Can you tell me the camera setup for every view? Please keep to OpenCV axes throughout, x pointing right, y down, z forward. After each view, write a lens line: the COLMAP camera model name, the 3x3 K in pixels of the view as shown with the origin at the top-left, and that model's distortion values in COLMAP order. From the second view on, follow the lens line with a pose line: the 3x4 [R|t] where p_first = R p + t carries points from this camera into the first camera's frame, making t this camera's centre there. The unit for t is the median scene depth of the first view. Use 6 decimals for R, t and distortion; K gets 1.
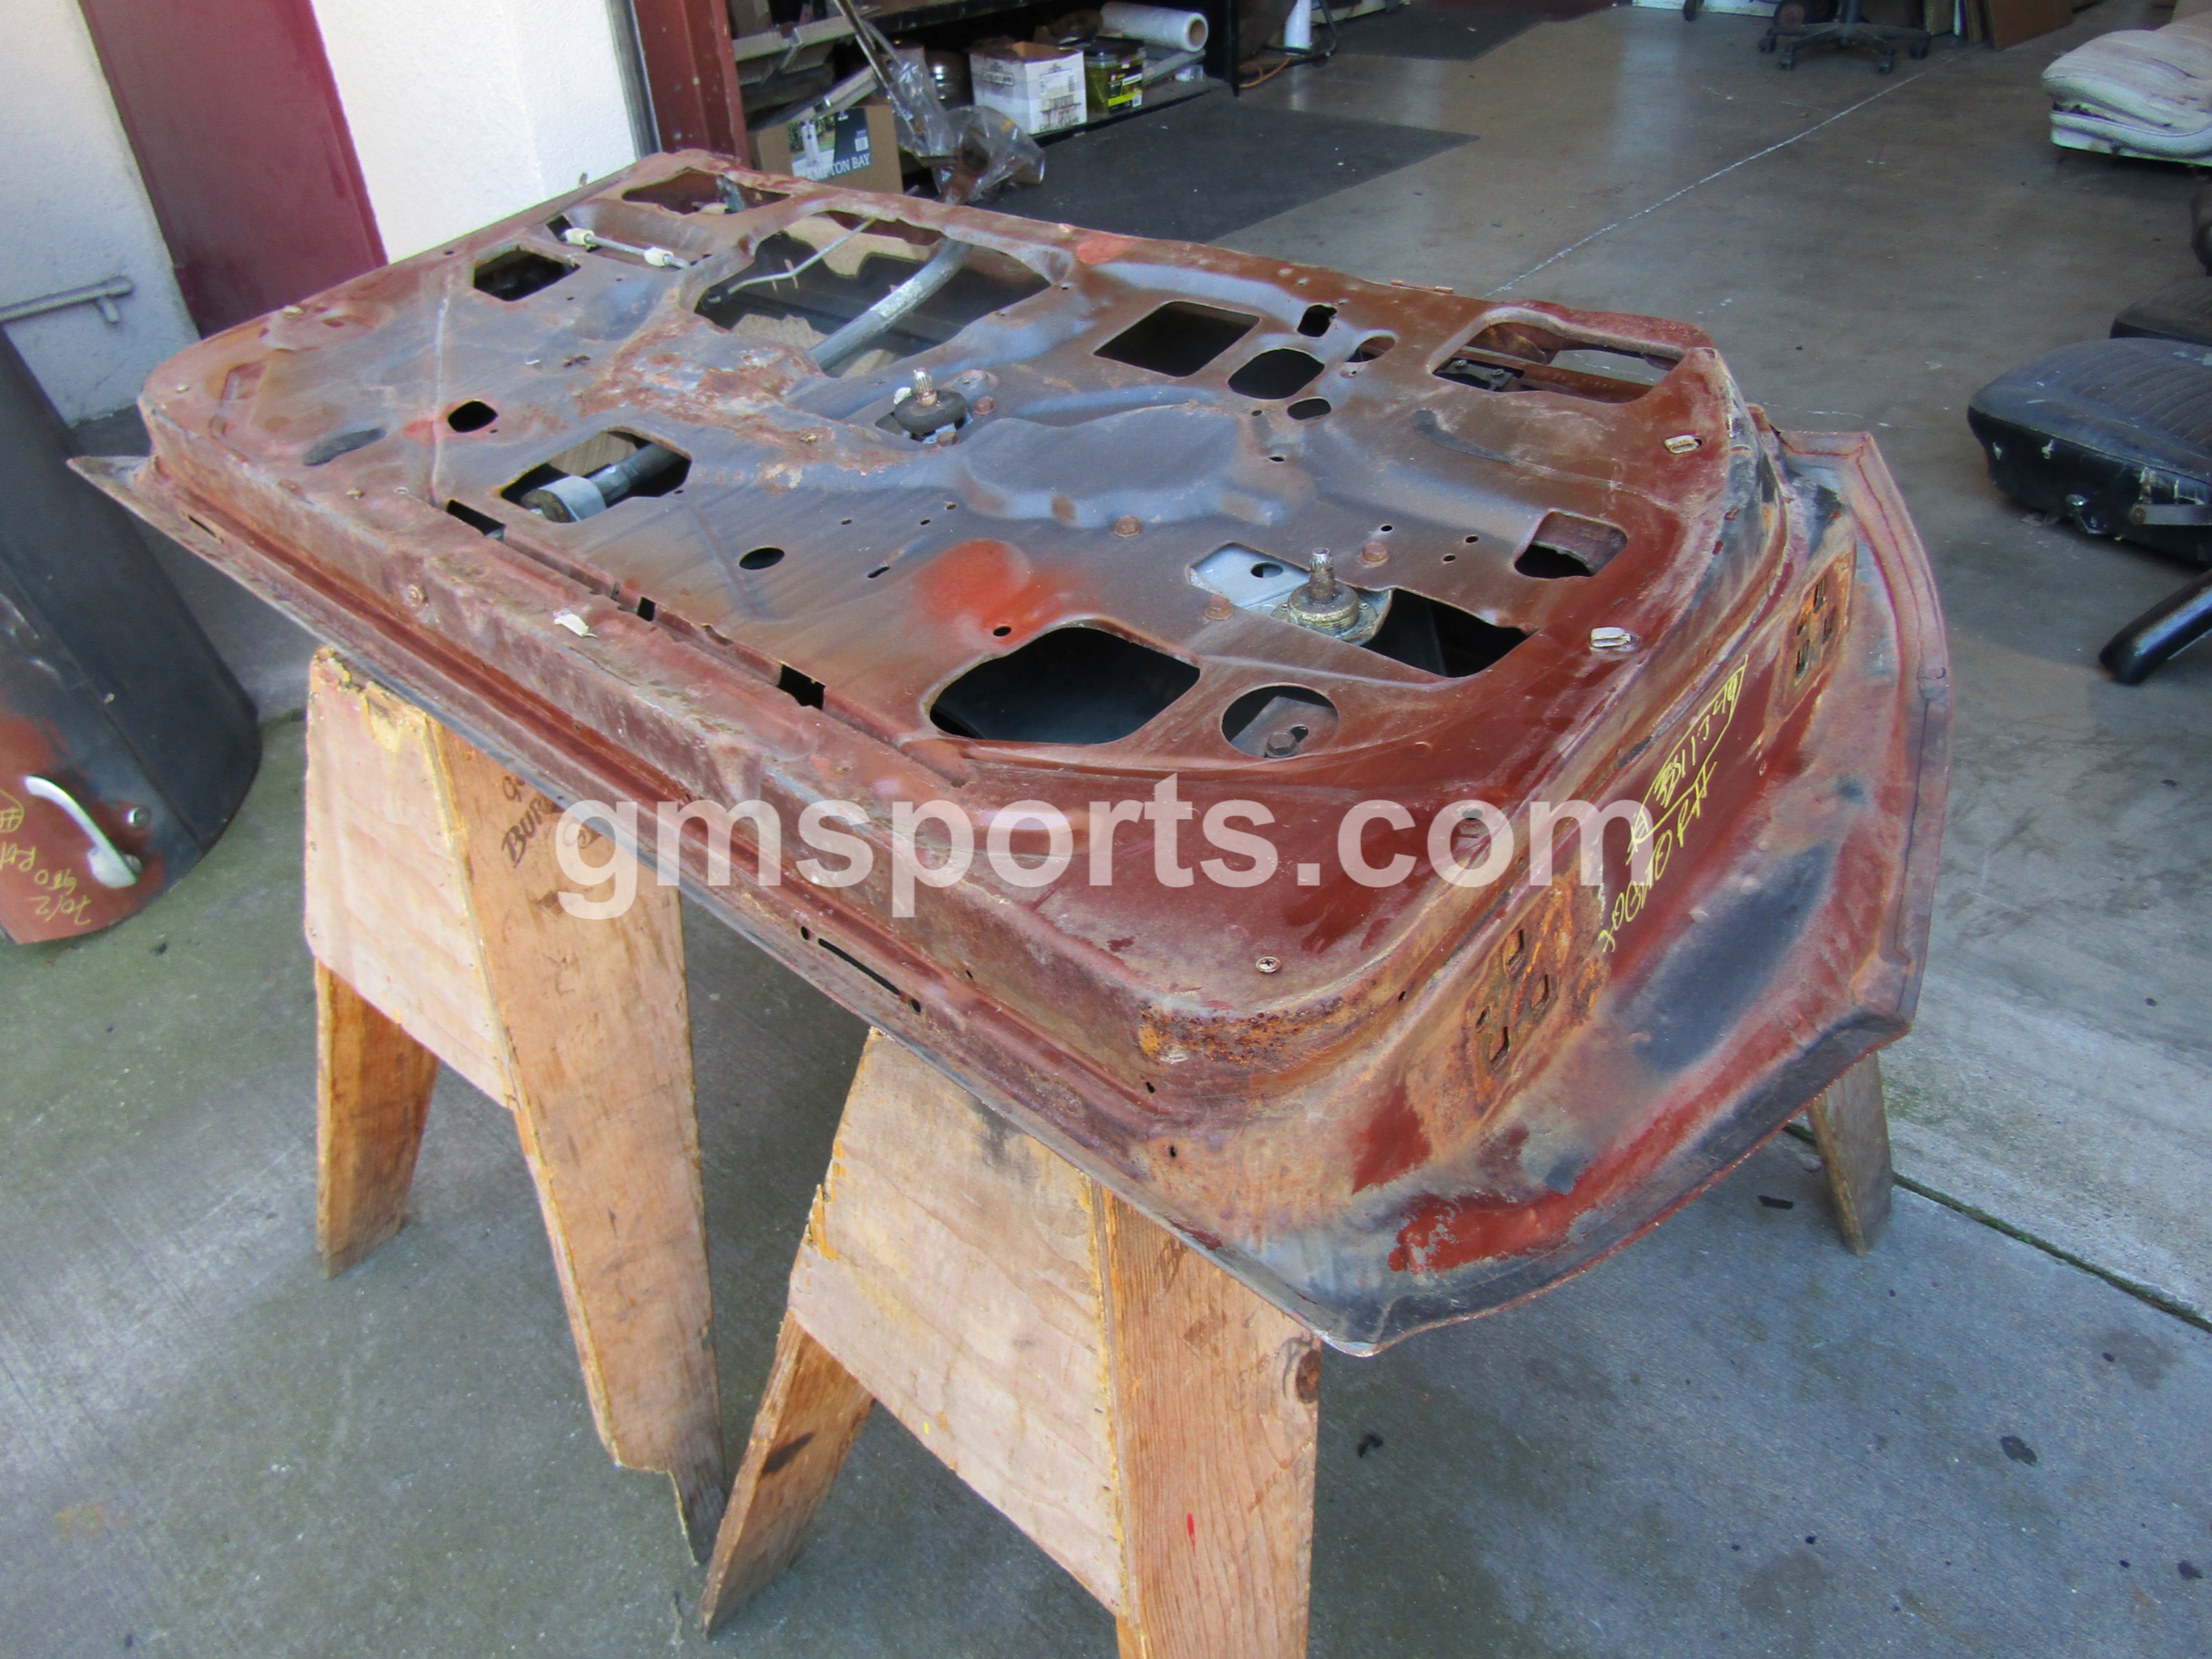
lens RADIAL K [[1562.8, 0, 1109.6], [0, 1562.8, 826.6], [0, 0, 1]] dist [-0.004559, -0.006362]
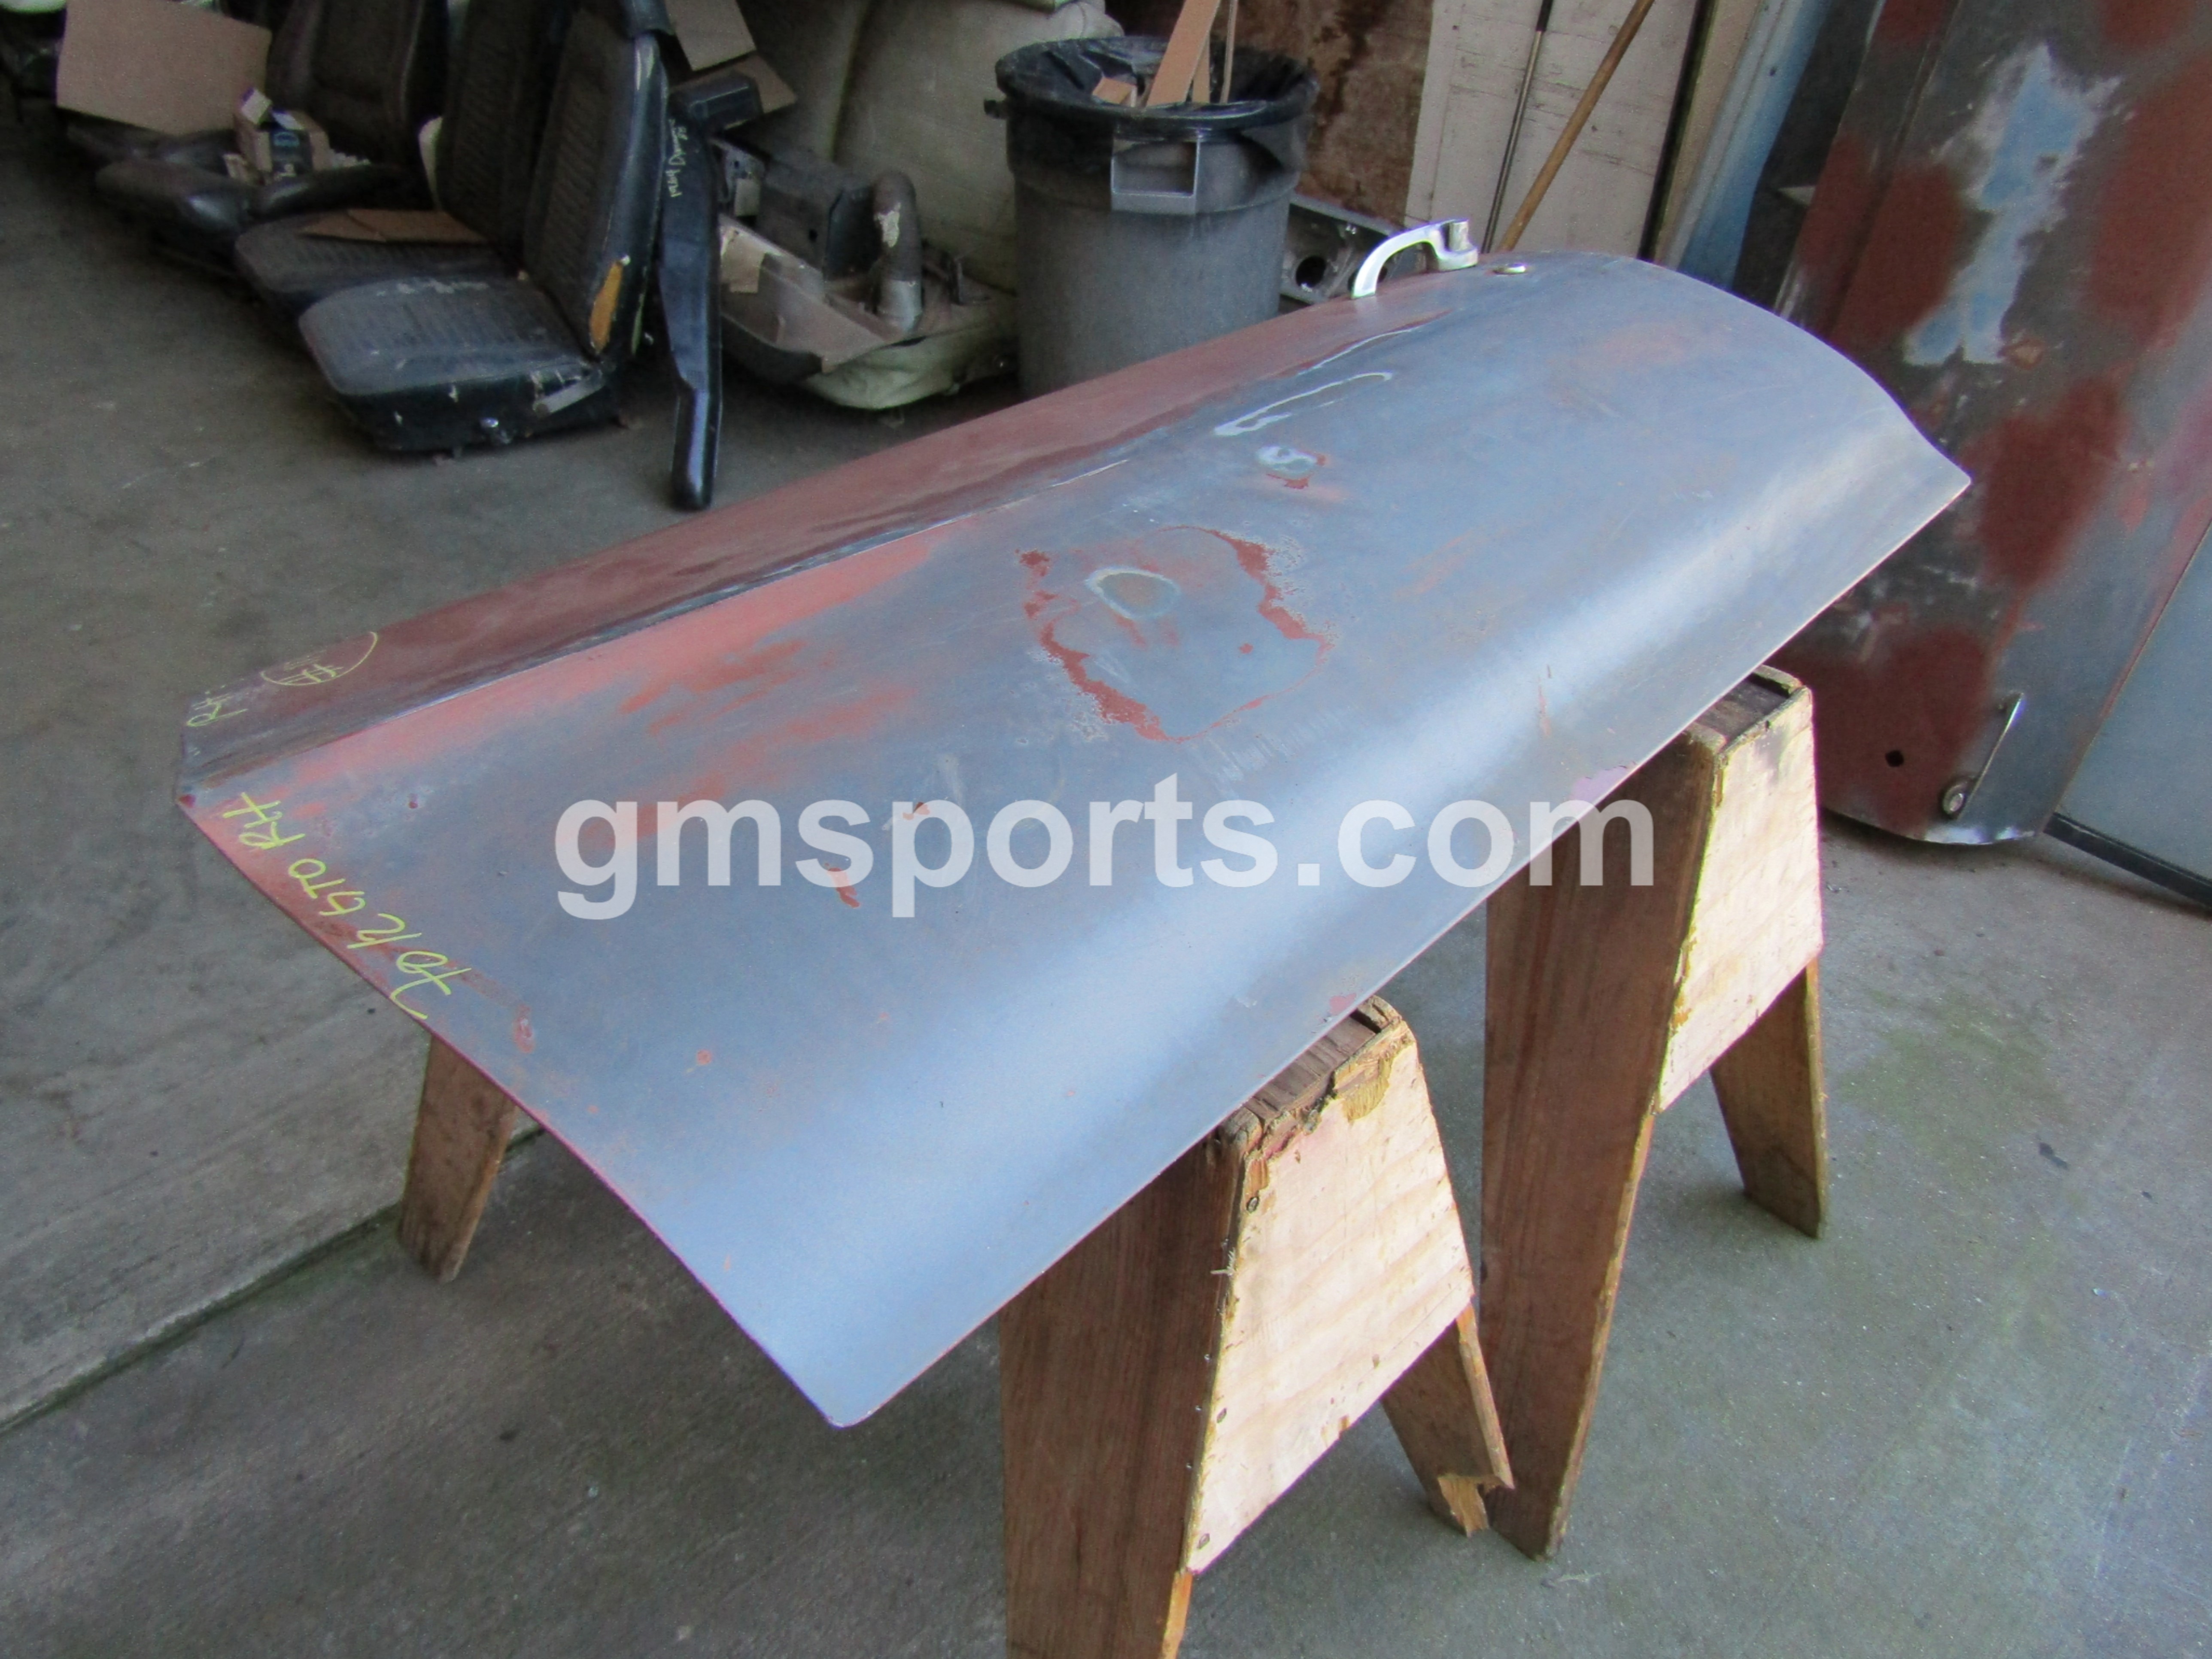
lens RADIAL K [[1568.6, 0, 1096.2], [0, 1568.6, 834.6], [0, 0, 1]] dist [-0.007187, -0.001341]
pose [[0.091387, -0.584554, 0.806192, -0.608208], [0.555680, 0.701749, 0.445835, -0.364745], [-0.826358, 0.407241, 0.388956, 0.432719]]
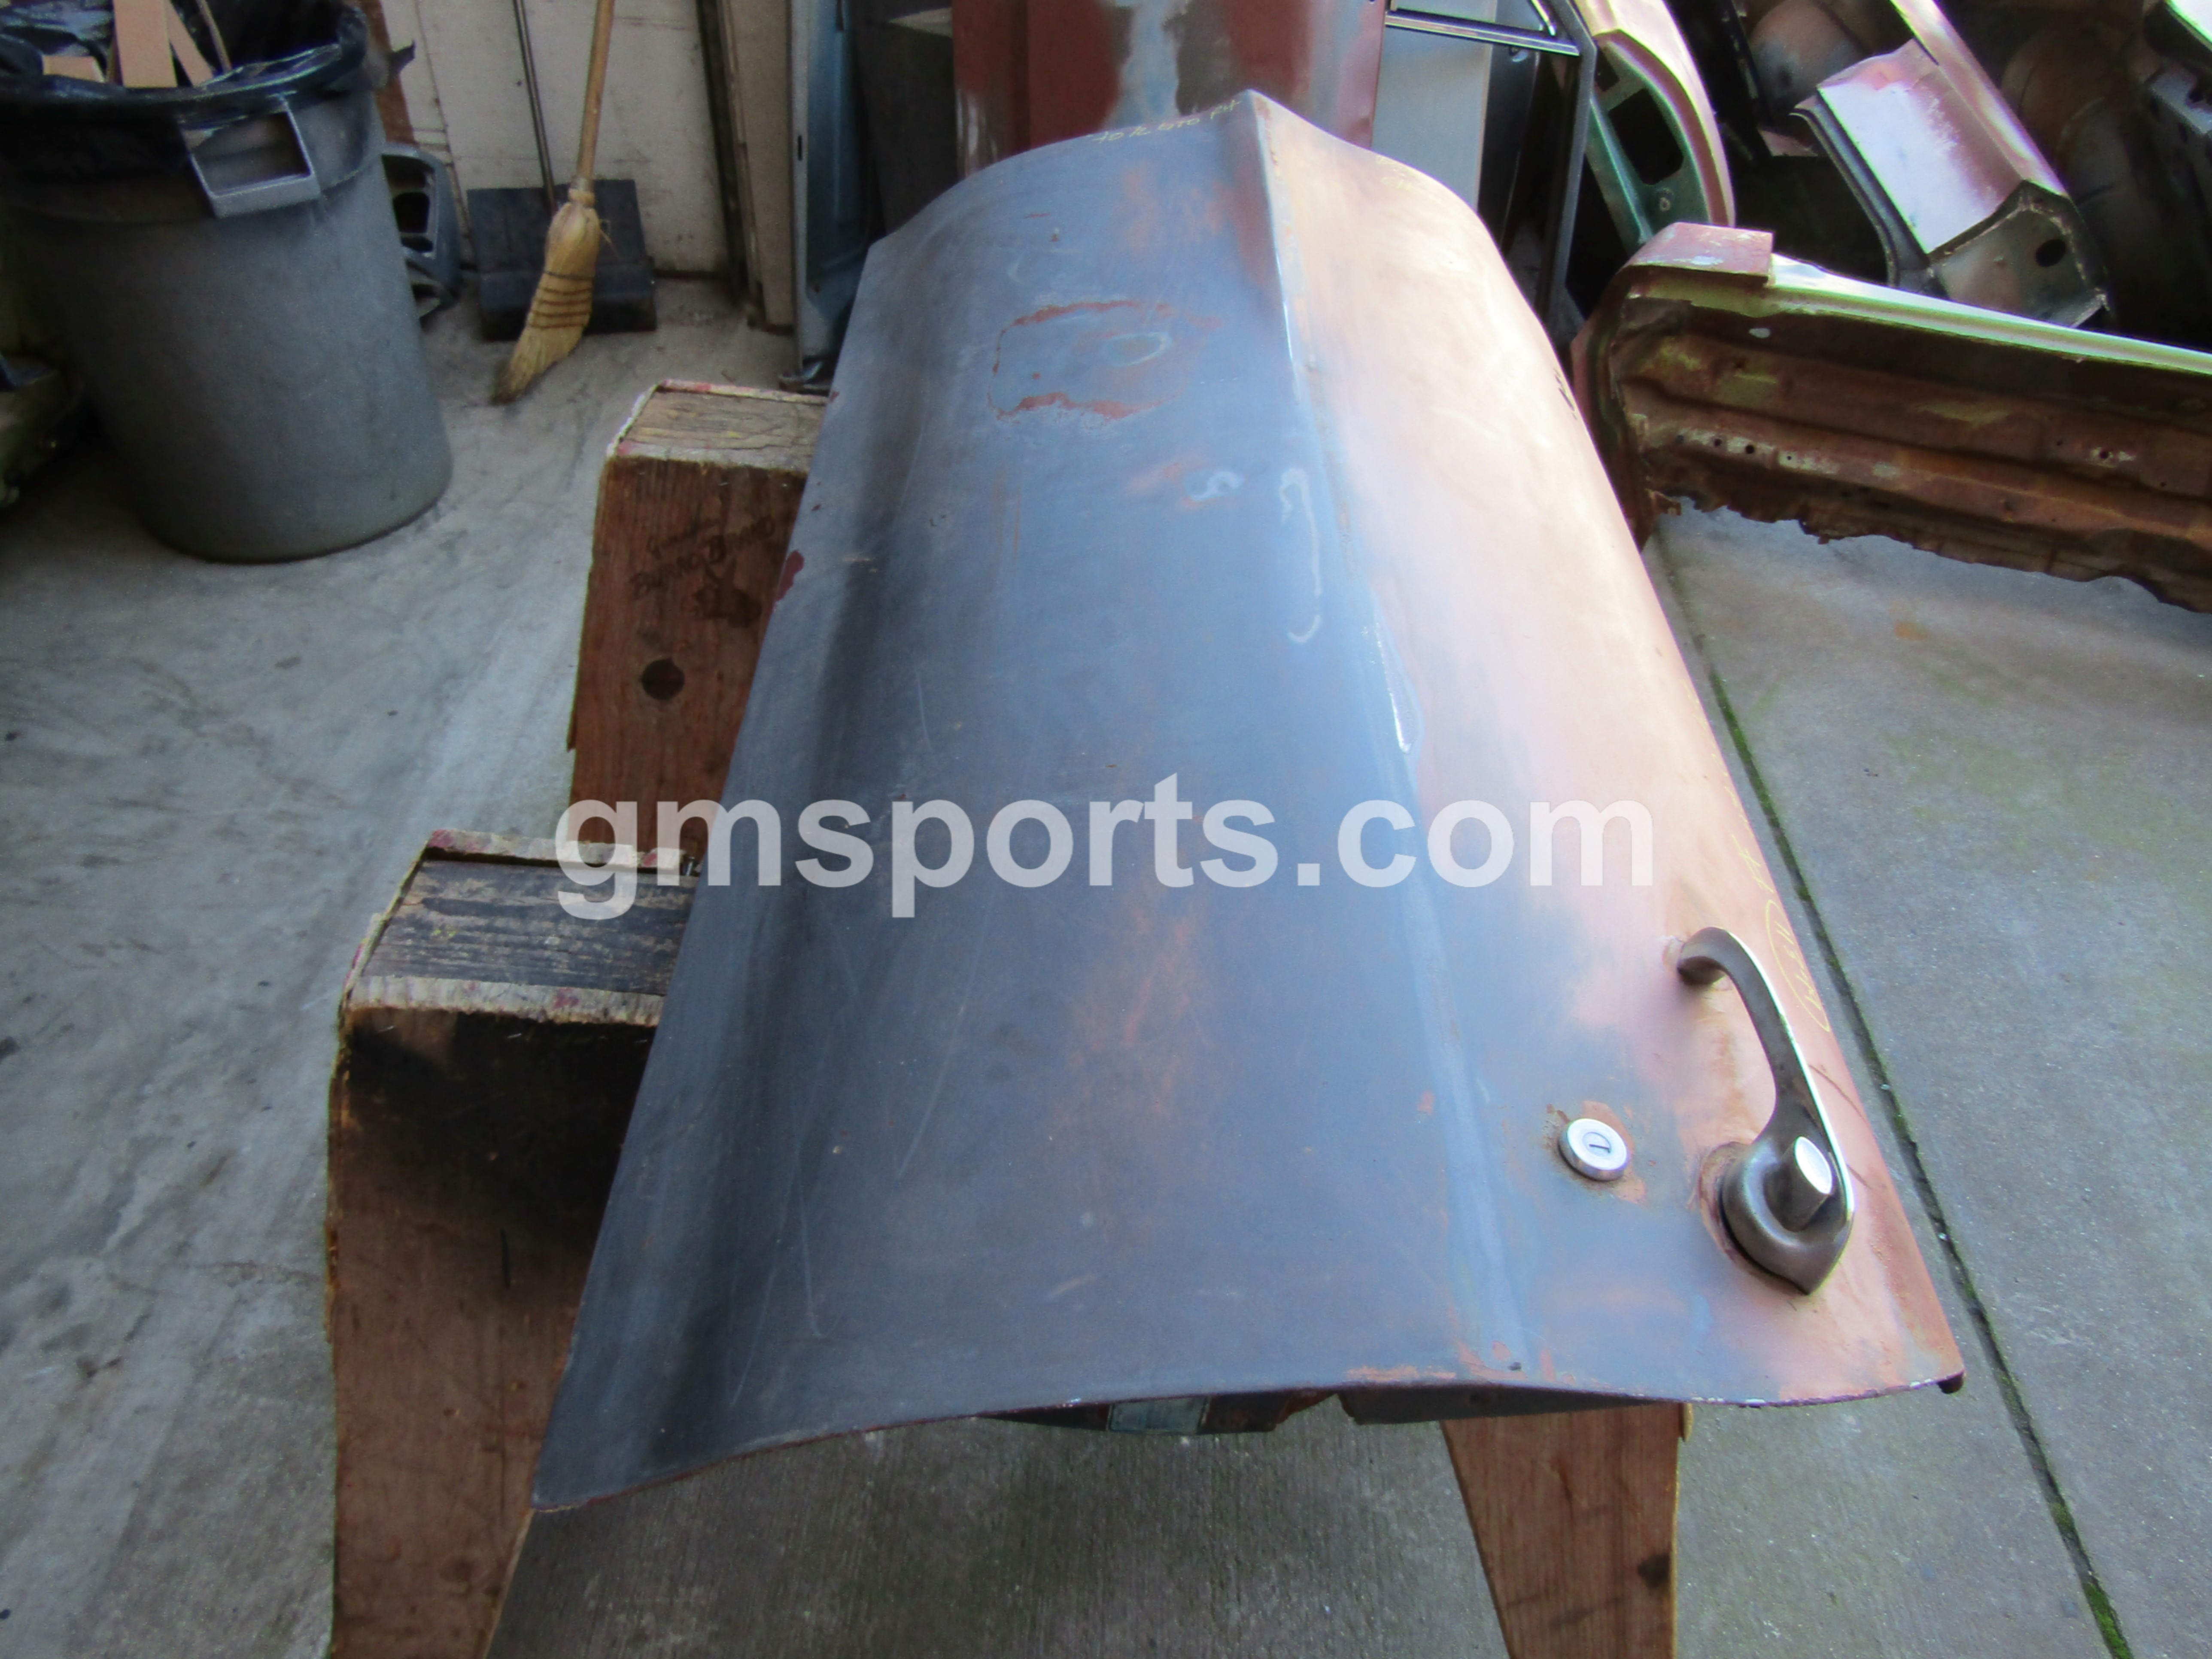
lens RADIAL K [[1567.9, 0, 1094.6], [0, 1567.9, 831.3], [0, 0, 1]] dist [-0.006369, -0.003433]
pose [[-0.618580, -0.517303, 0.591403, -0.445038], [0.451615, 0.381847, 0.806372, -0.573412], [-0.642964, 0.765892, -0.002581, 0.666644]]
